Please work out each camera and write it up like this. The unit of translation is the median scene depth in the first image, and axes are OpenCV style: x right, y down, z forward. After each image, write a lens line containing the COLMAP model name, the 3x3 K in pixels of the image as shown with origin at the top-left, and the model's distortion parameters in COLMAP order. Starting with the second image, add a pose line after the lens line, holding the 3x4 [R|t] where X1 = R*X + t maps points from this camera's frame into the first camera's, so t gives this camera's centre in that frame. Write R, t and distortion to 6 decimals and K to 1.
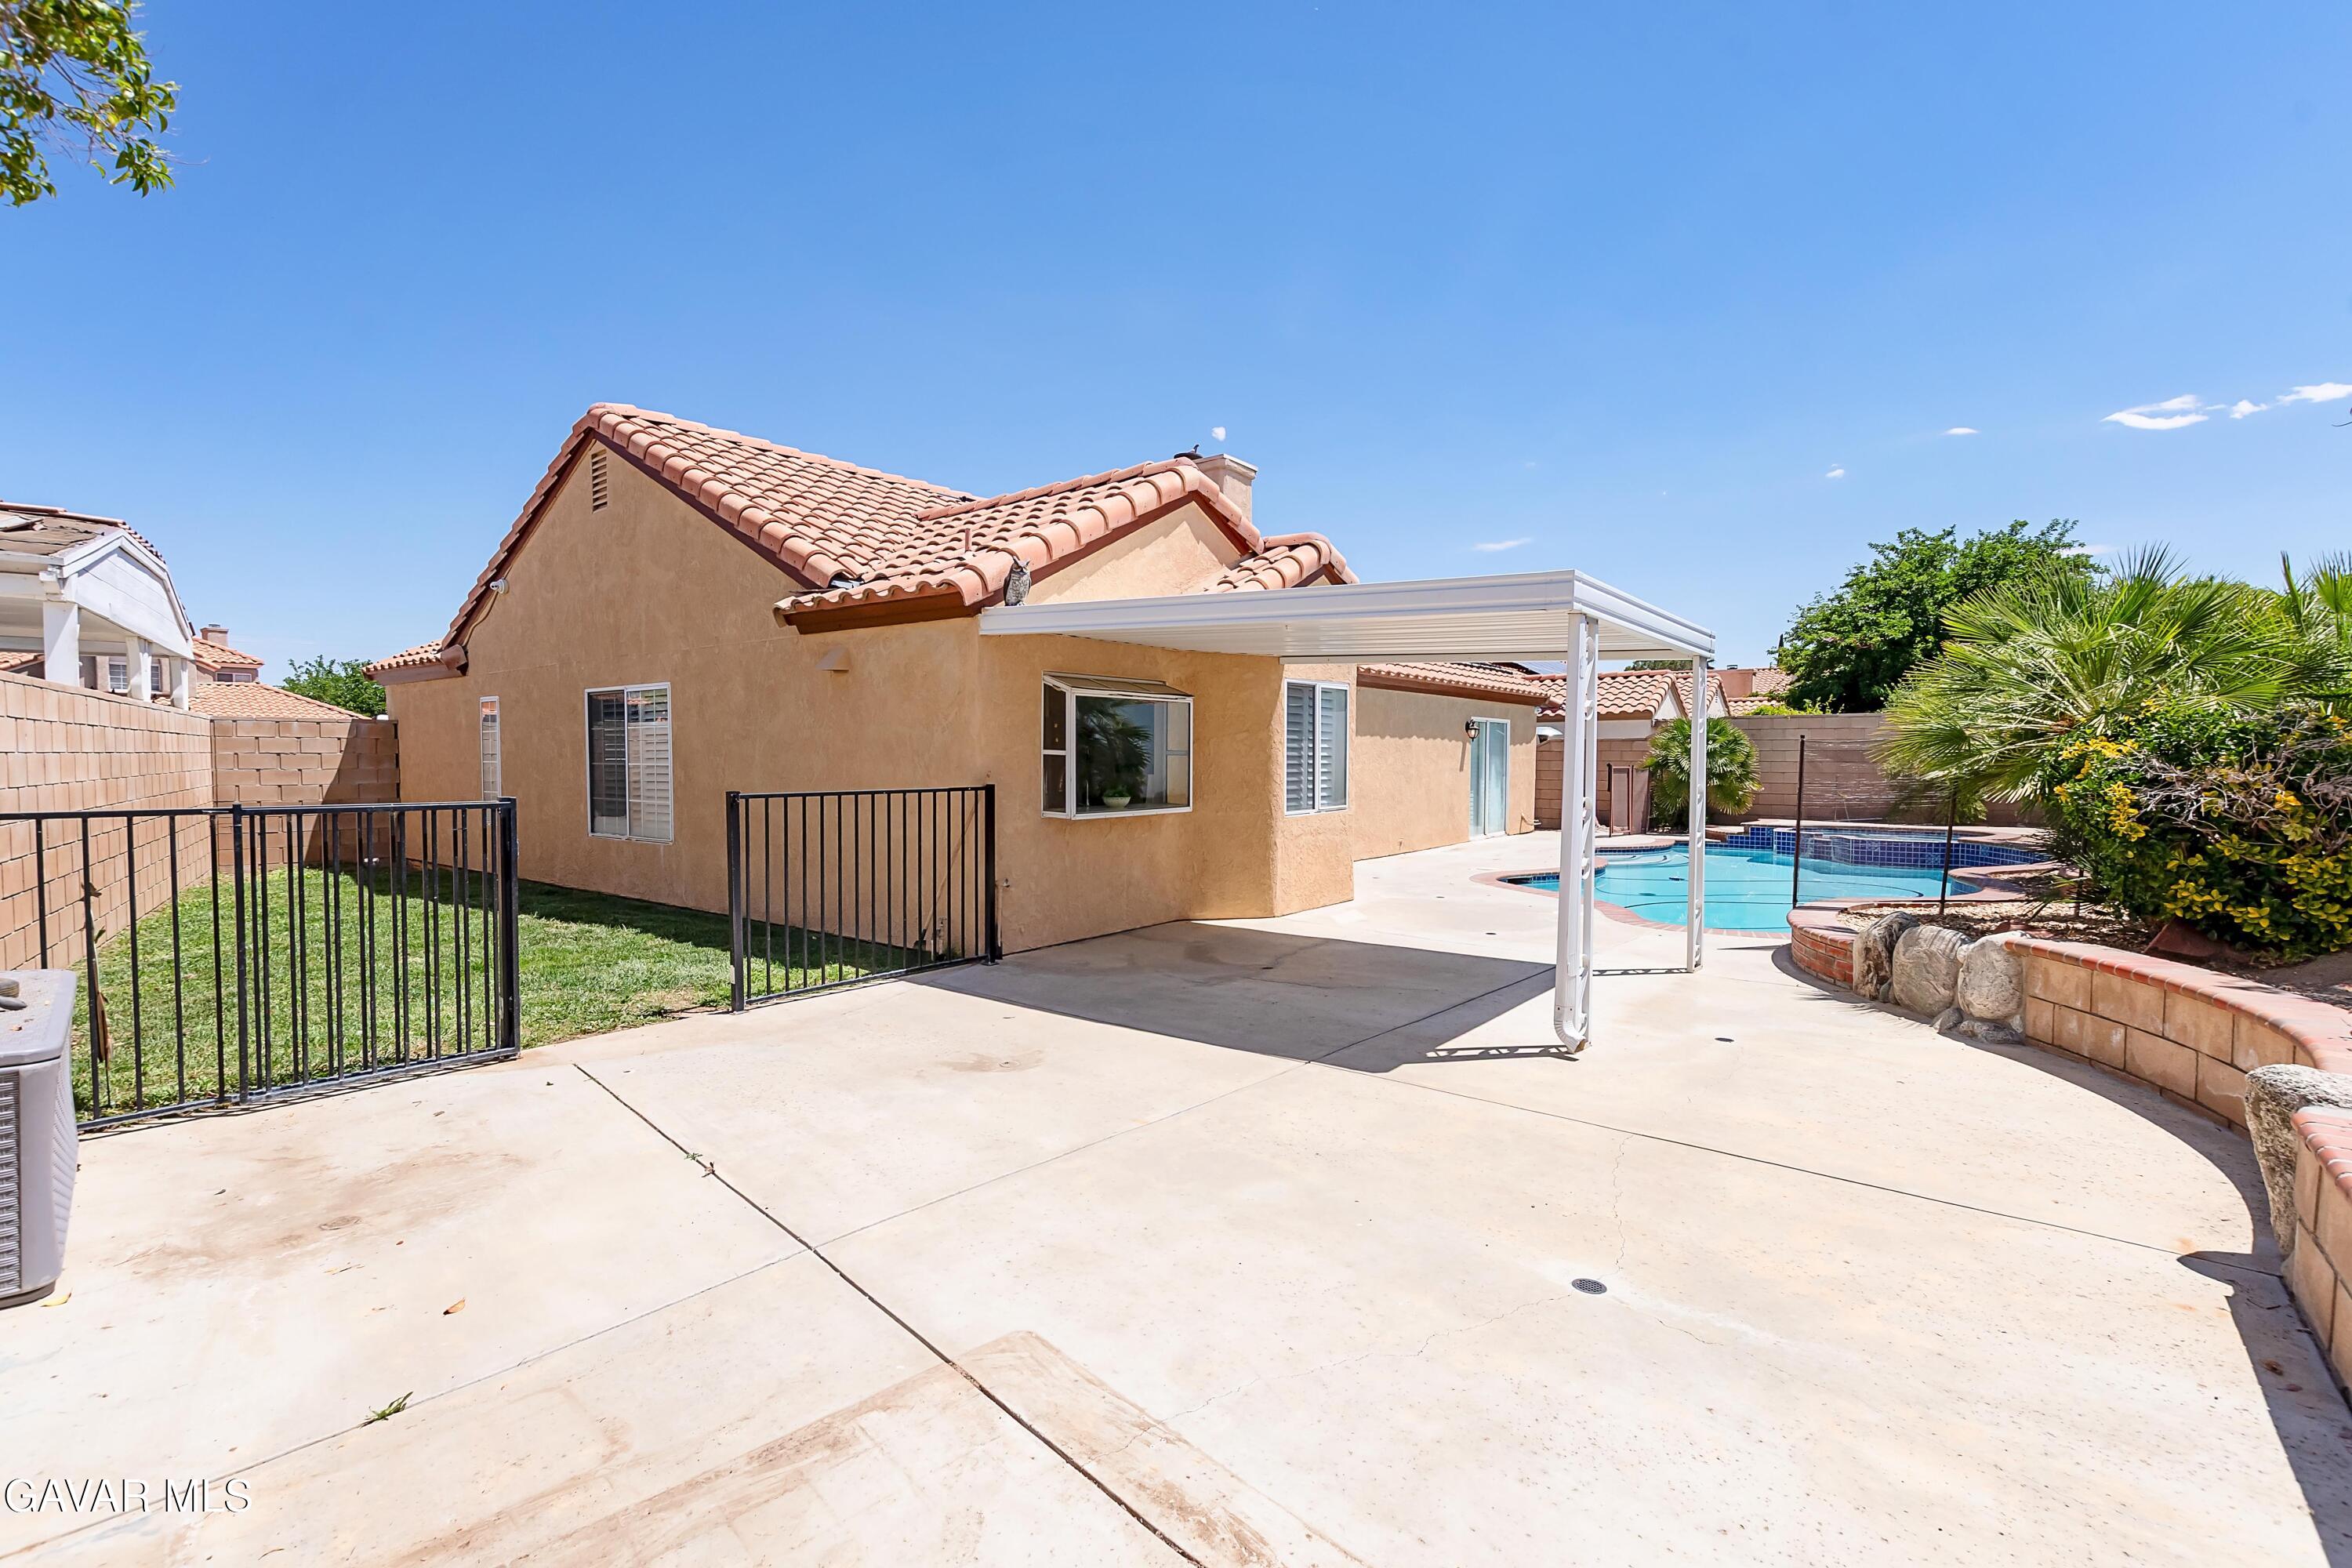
lens RADIAL K [[1032.6, 0, 1172.8], [0, 1032.6, 795.0], [0, 0, 1]] dist [0.000547, 0.000026]
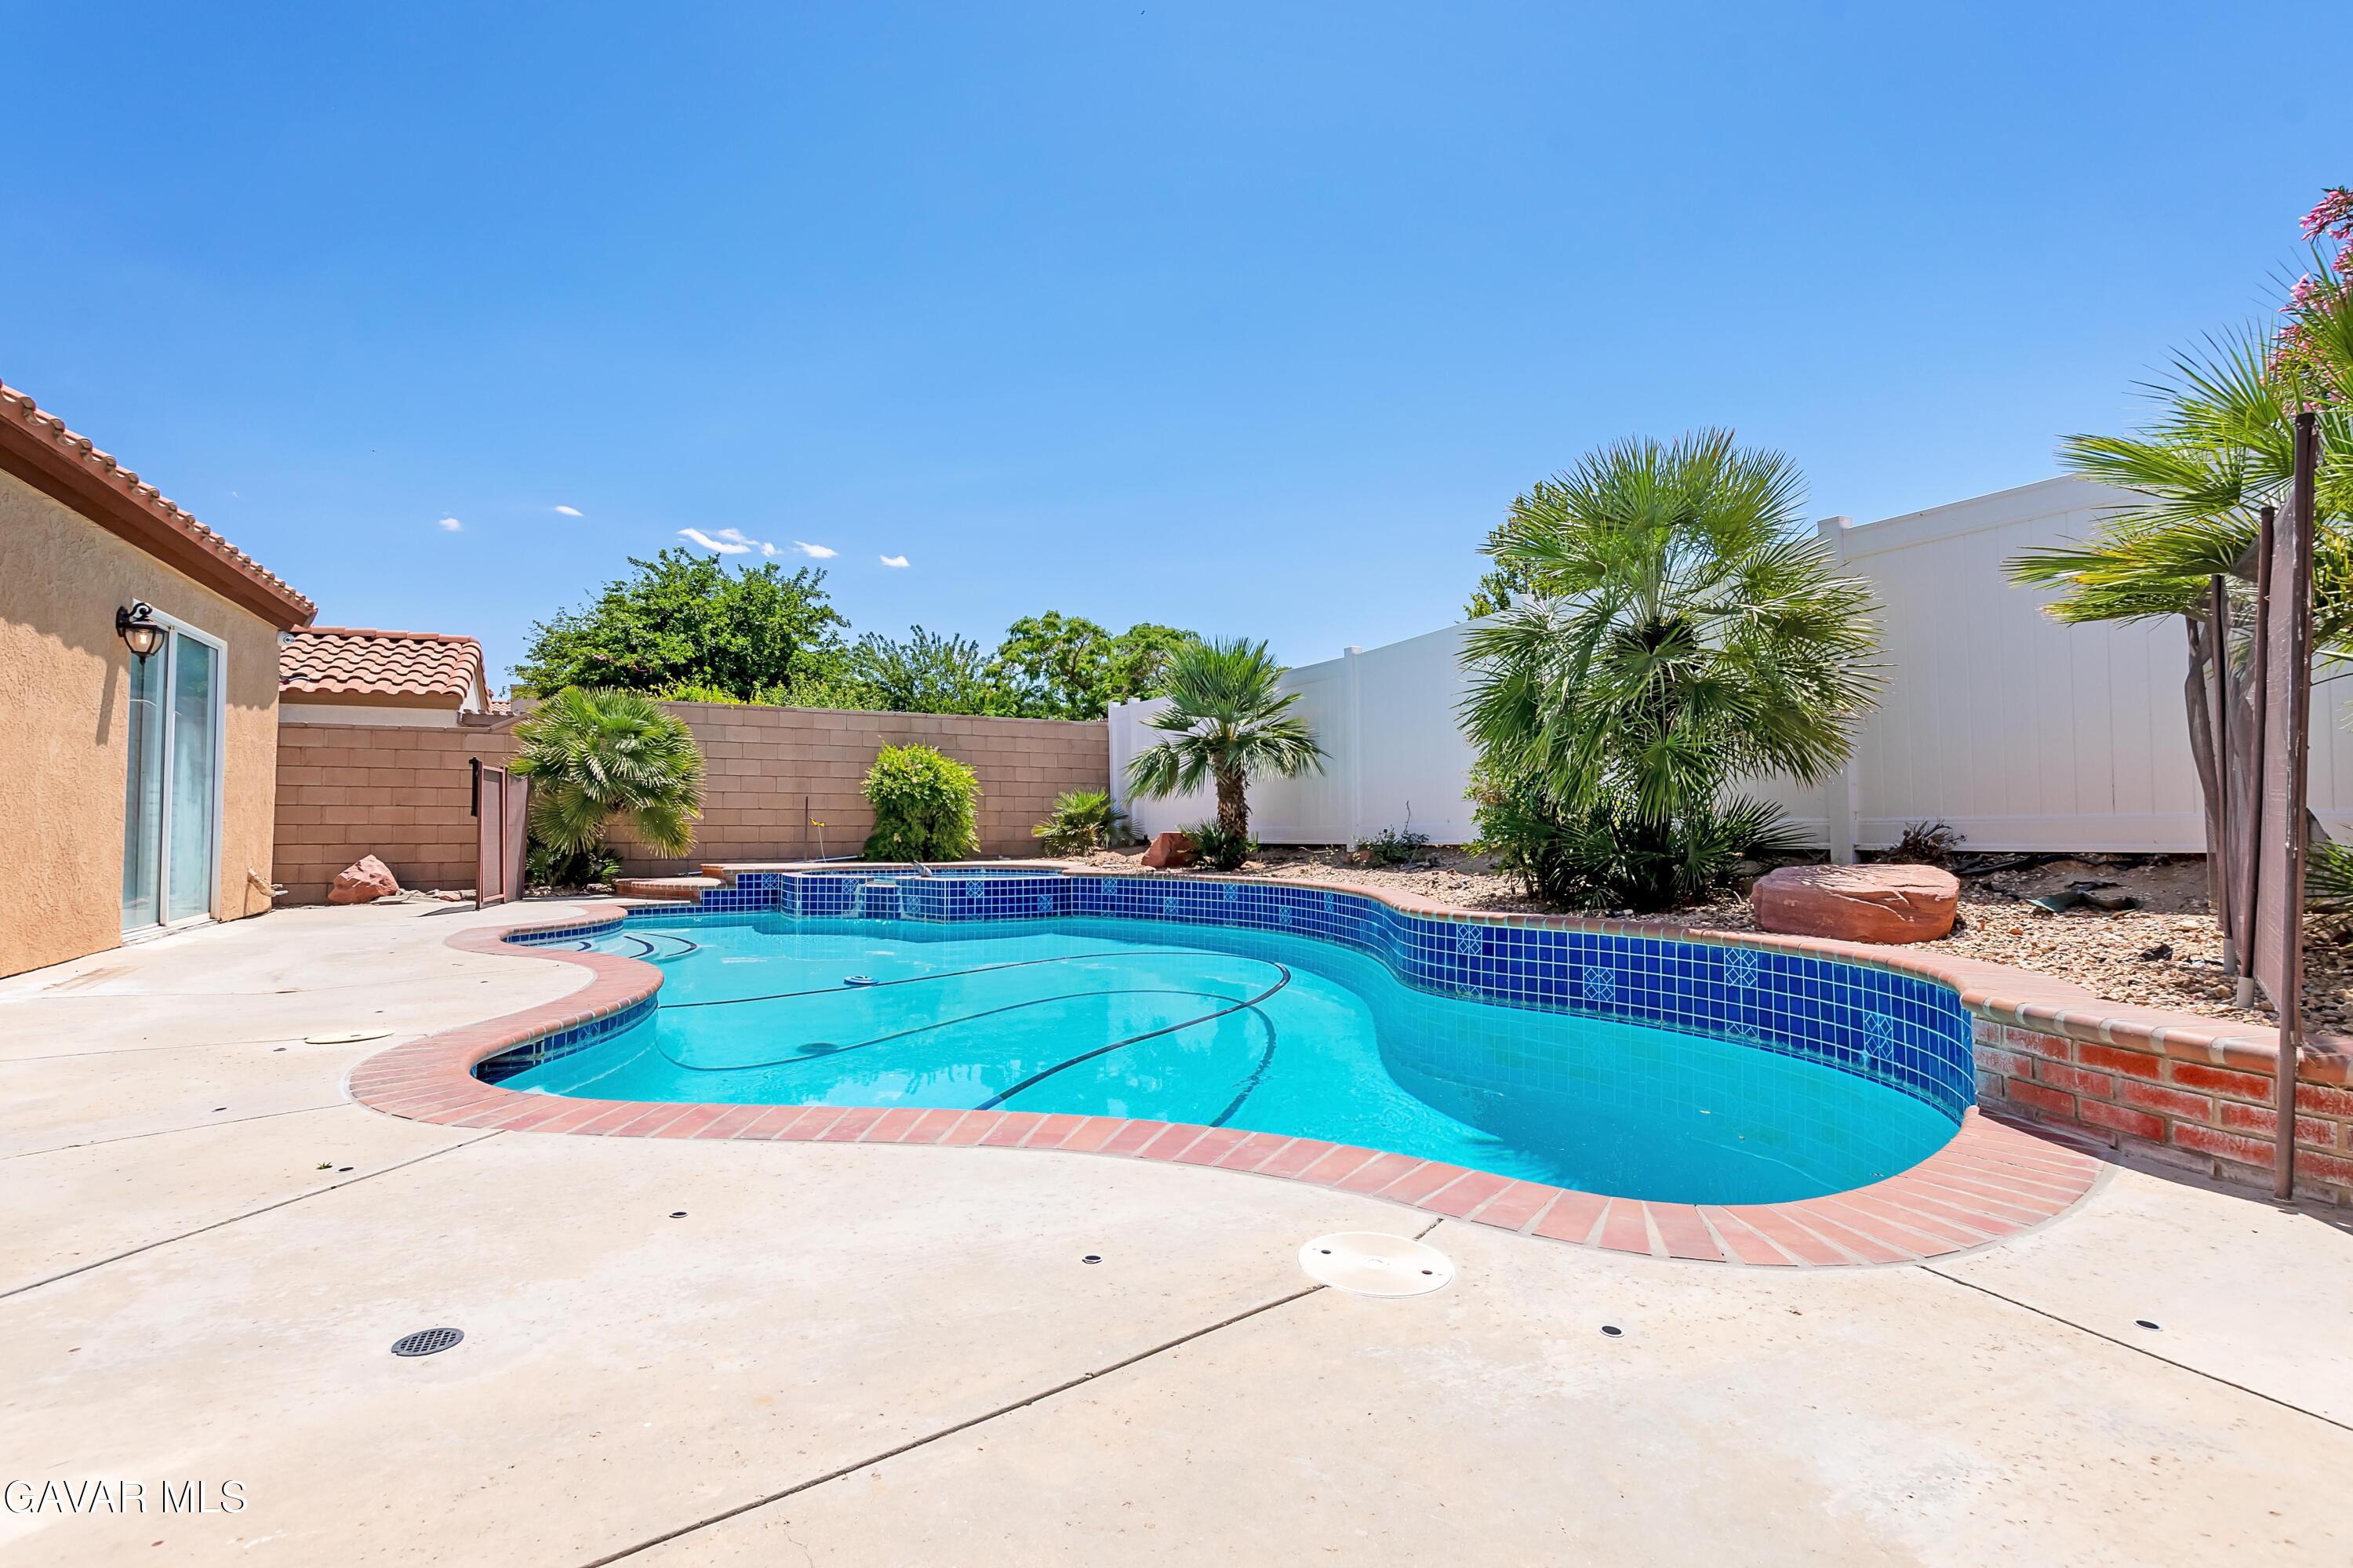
lens RADIAL K [[1156.9, 0, 1176.5], [0, 1156.9, 784.0], [0, 0, 1]] dist [-0.003270, 0.000719]
pose [[0.460264, 0.033383, 0.887154, 0.037738], [0.024475, 0.998436, -0.050268, 0.006973], [-0.887445, 0.044849, 0.458727, 0.185564]]
